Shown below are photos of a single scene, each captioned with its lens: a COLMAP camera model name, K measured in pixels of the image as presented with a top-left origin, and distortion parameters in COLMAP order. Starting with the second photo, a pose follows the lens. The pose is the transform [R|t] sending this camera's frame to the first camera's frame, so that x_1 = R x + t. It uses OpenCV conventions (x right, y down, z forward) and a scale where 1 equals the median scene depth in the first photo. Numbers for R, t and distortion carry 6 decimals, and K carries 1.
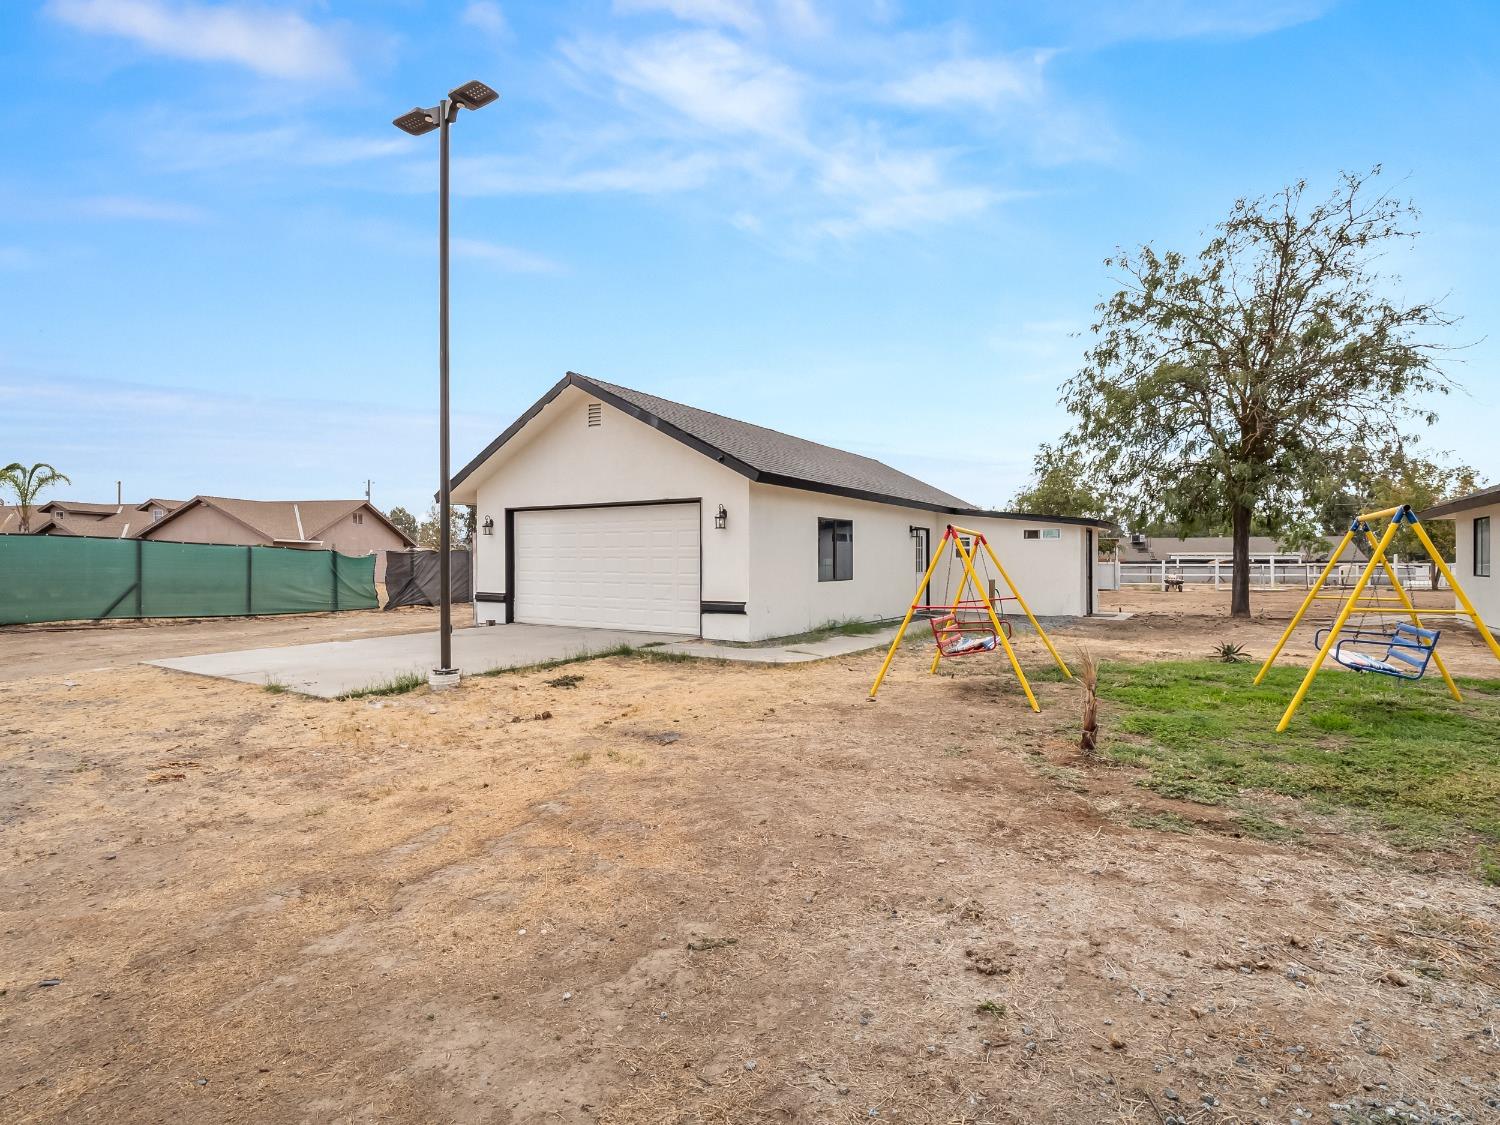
lens RADIAL K [[745.6, 0, 750.0], [0, 745.6, 562.5], [0, 0, 1]] dist [0.009855, -0.017910]
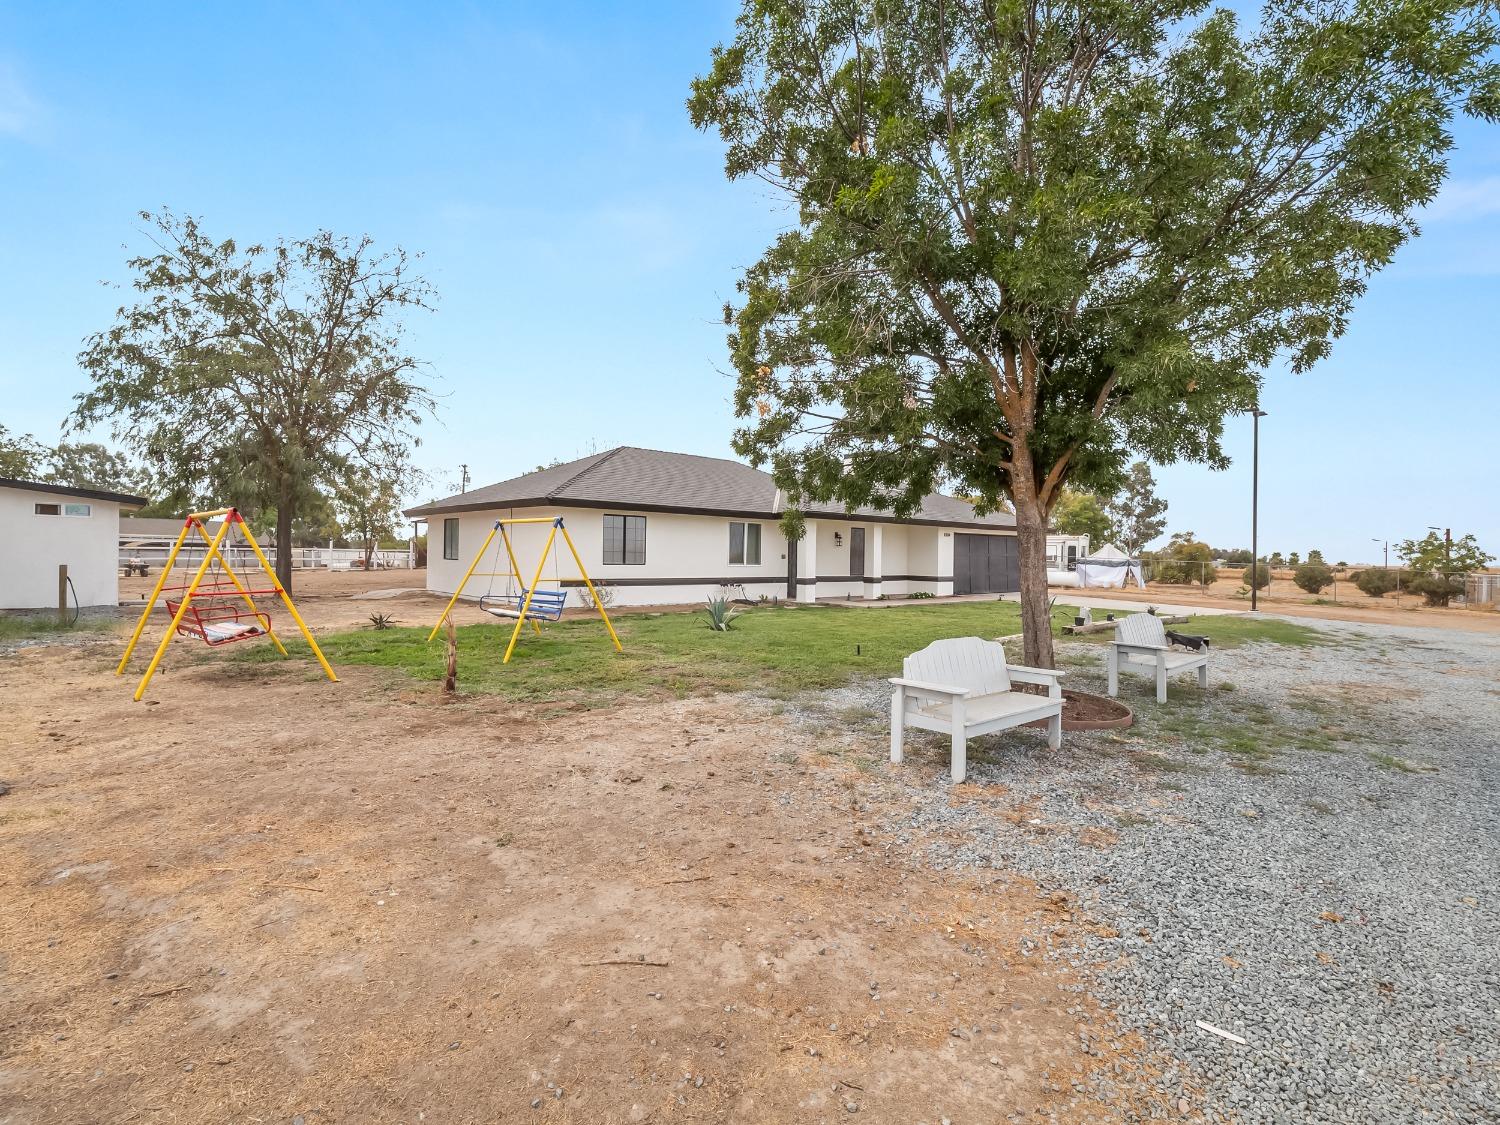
lens RADIAL K [[745.6, 0, 750.0], [0, 745.6, 562.5], [0, 0, 1]] dist [0.009855, -0.017910]
pose [[0.265698, -0.004711, 0.964045, -0.693140], [-0.015787, 0.999833, 0.009237, 0.002234], [-0.963927, -0.017673, 0.265579, 0.141375]]
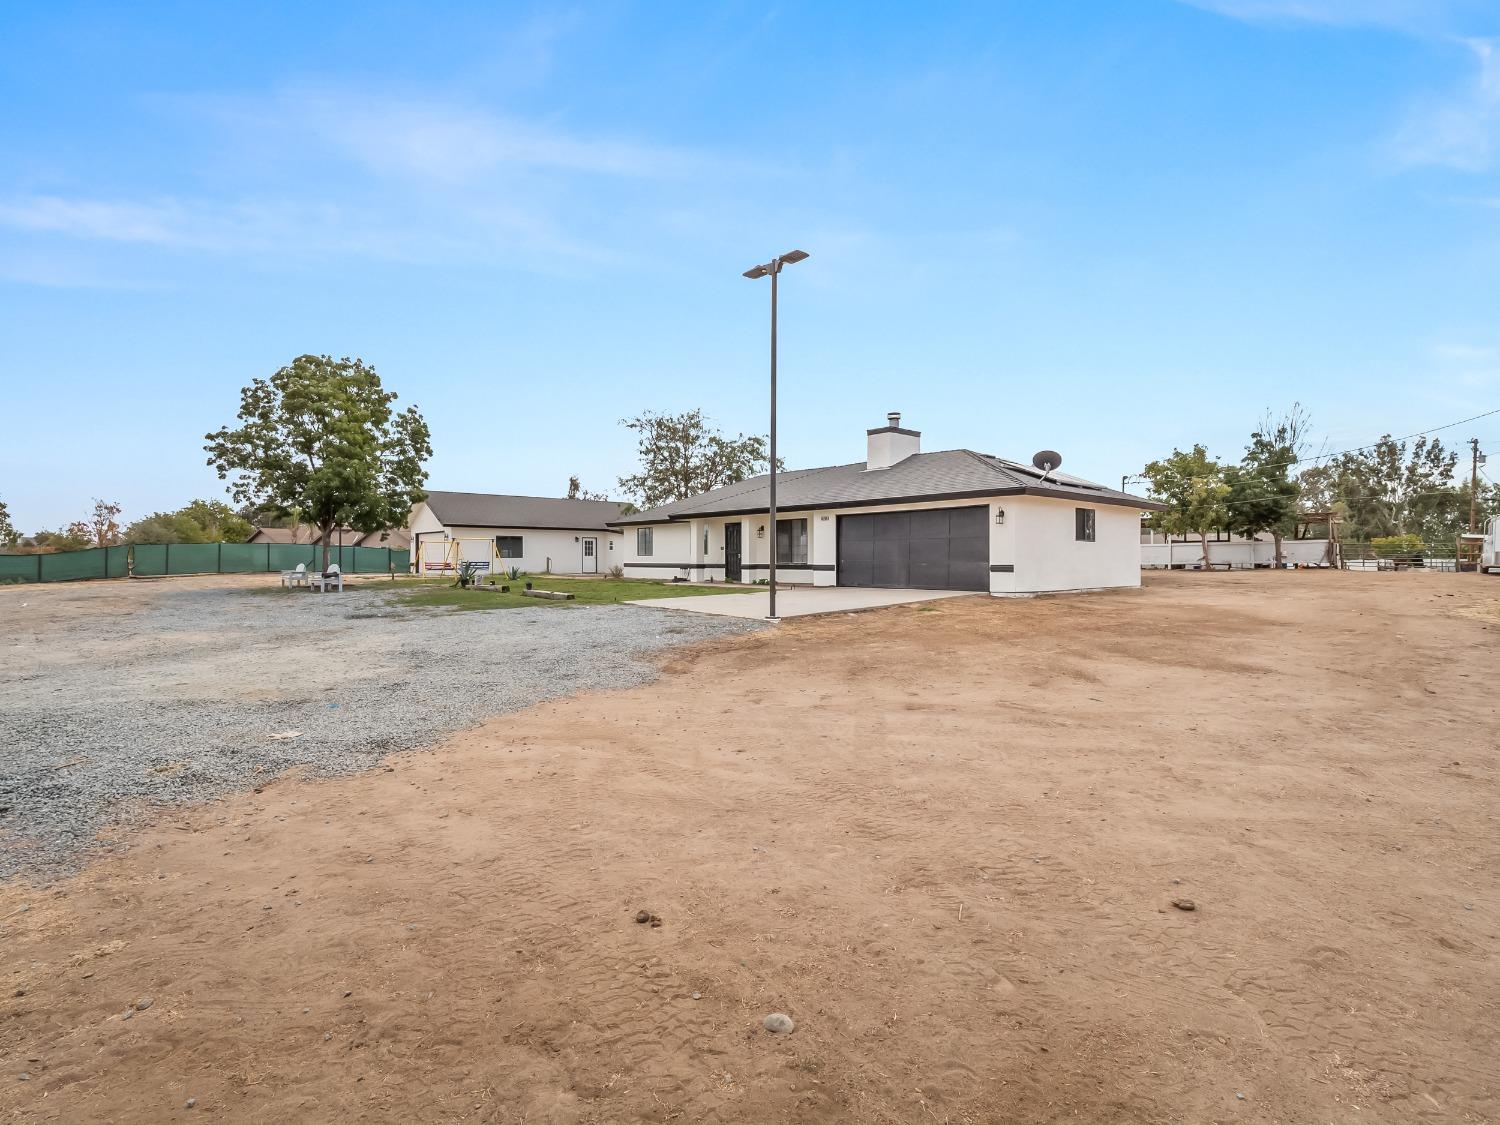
lens RADIAL K [[703.5, 0, 750.8], [0, 703.5, 555.2], [0, 0, 1]] dist [0.004930, 0.000416]
pose [[0.965003, -0.002139, -0.262232, 4.686245], [0.000664, 0.999983, -0.005716, 0.083052], [0.262240, 0.005342, 0.964988, -3.701103]]
